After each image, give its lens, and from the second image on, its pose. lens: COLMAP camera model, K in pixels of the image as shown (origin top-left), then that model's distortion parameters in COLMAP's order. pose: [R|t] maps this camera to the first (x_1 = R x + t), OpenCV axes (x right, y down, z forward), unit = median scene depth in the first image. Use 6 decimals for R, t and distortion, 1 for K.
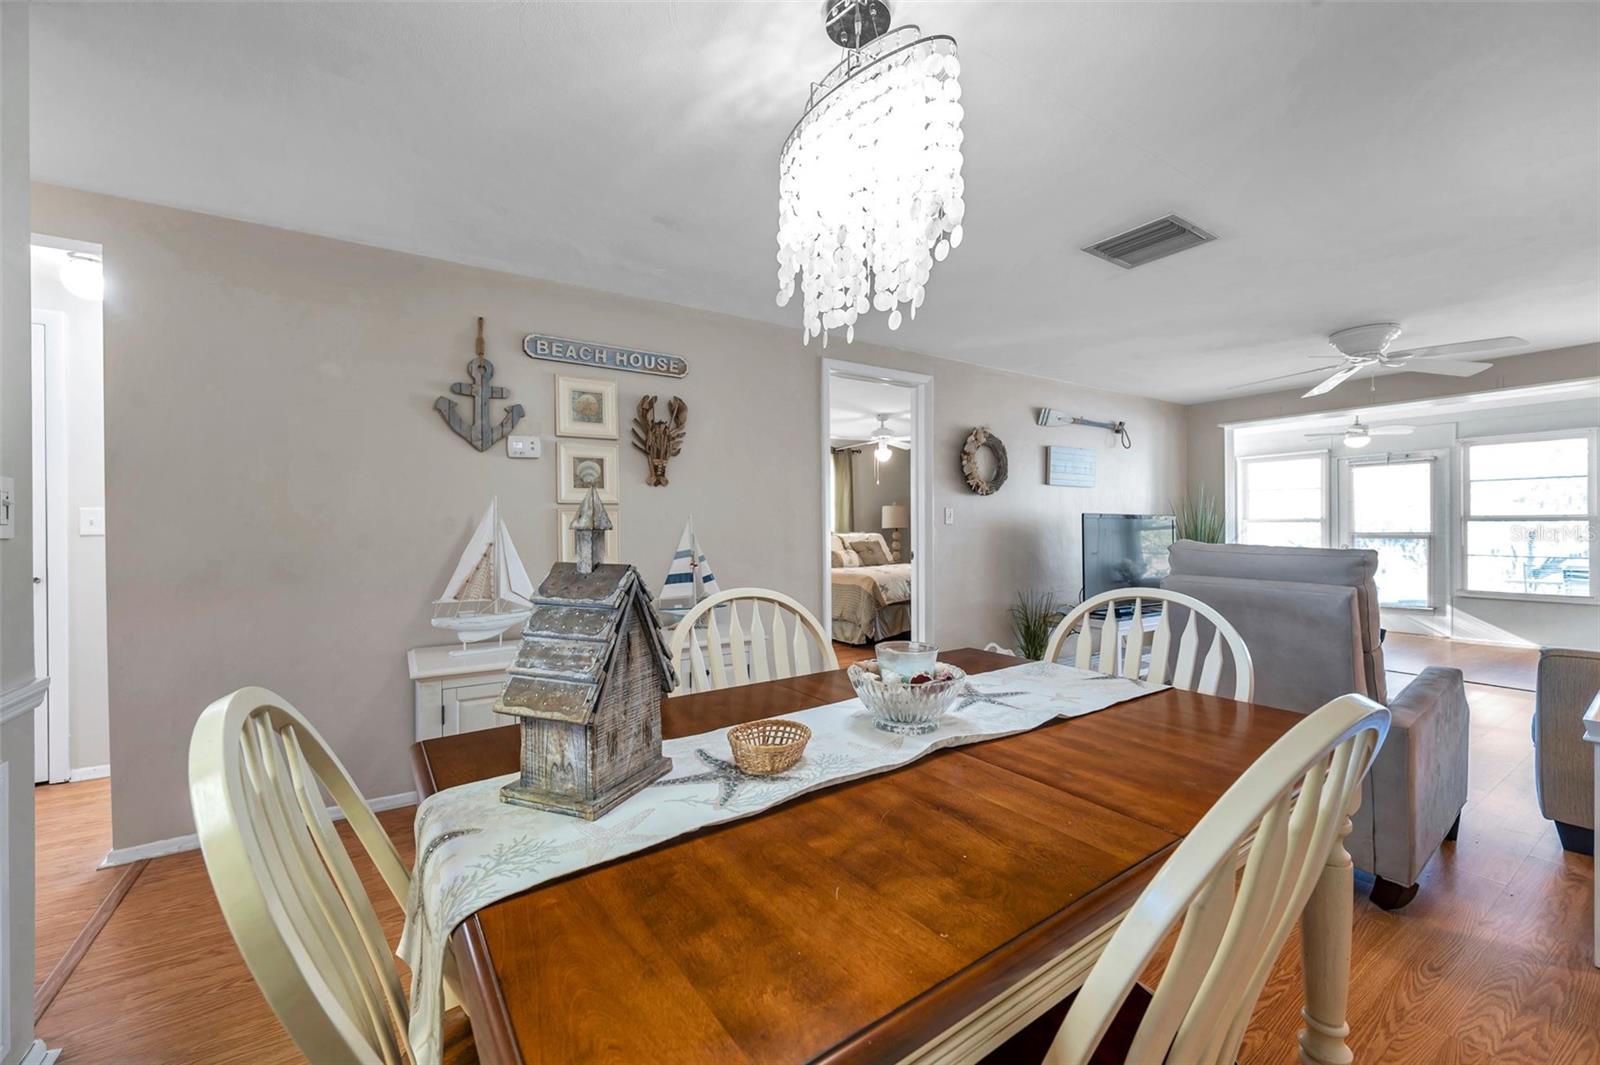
lens RADIAL K [[623.4, 0, 794.8], [0, 623.4, 528.9], [0, 0, 1]] dist [-0.000407, -0.000024]
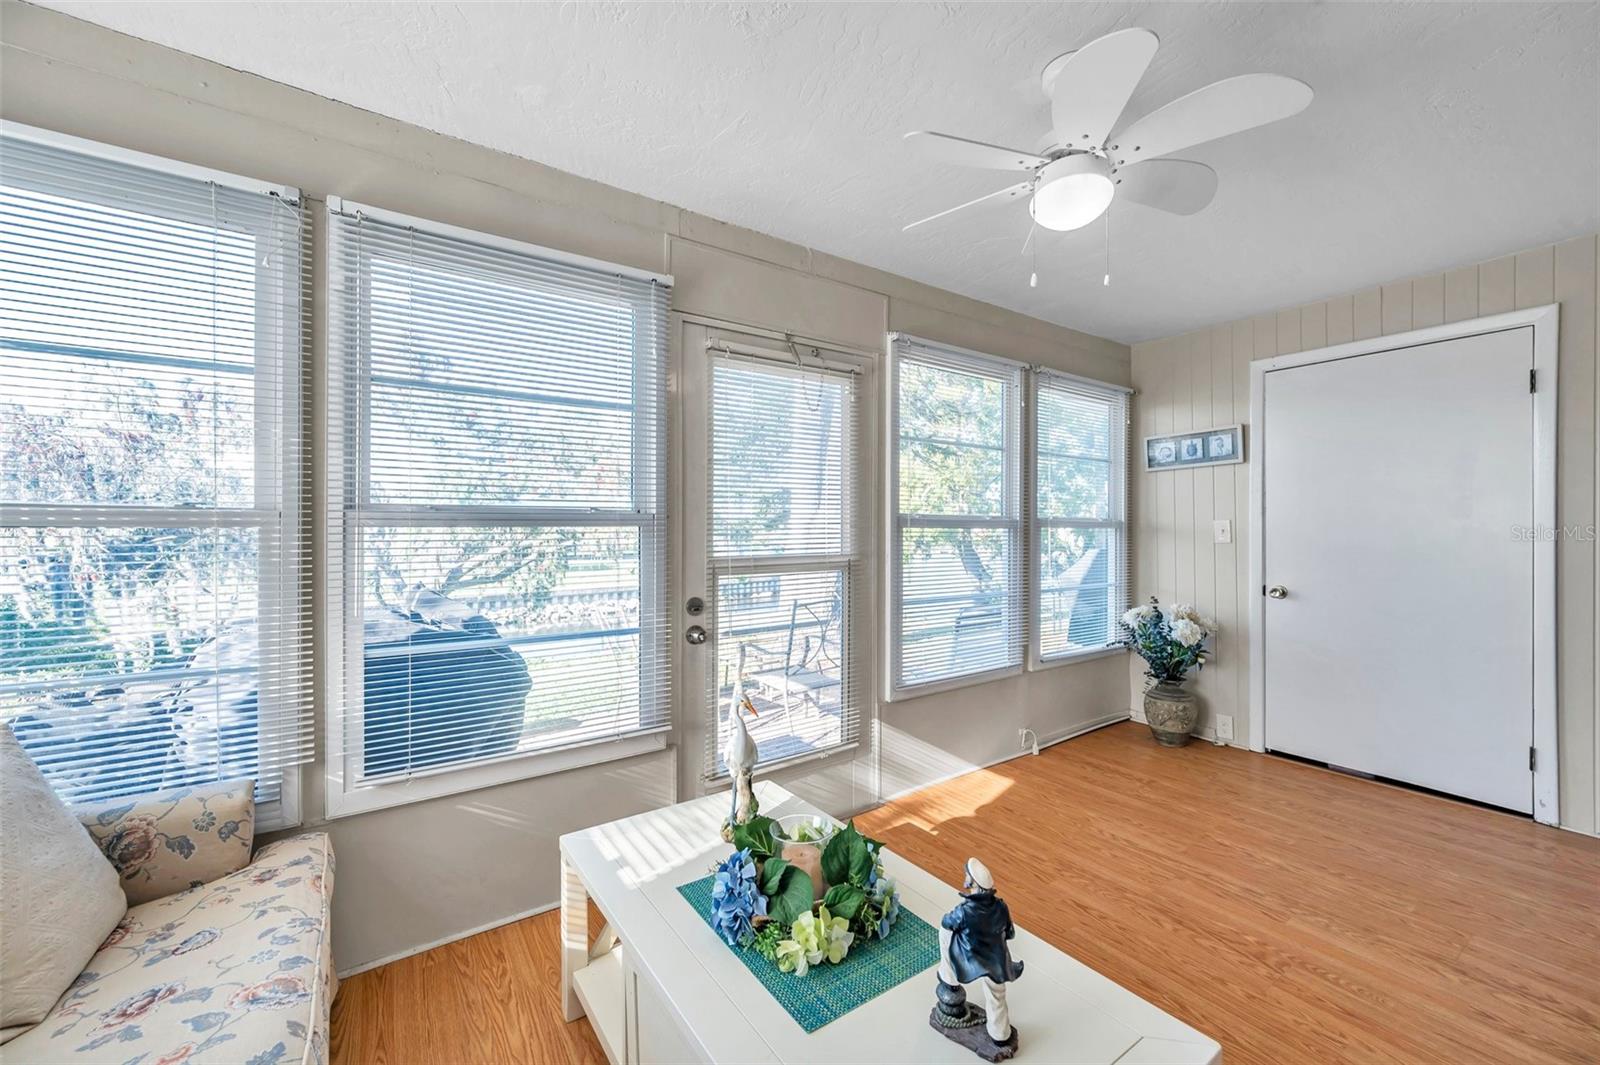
lens RADIAL K [[635.2, 0, 800.0], [0, 635.2, 532.5], [0, 0, 1]] dist [-0.000435, 0.000152]
pose [[-0.035029, -0.000236, 0.999386, 0.619406], [0.005877, 0.999983, 0.000442, -0.008921], [-0.999369, 0.005889, -0.035027, 1.064959]]
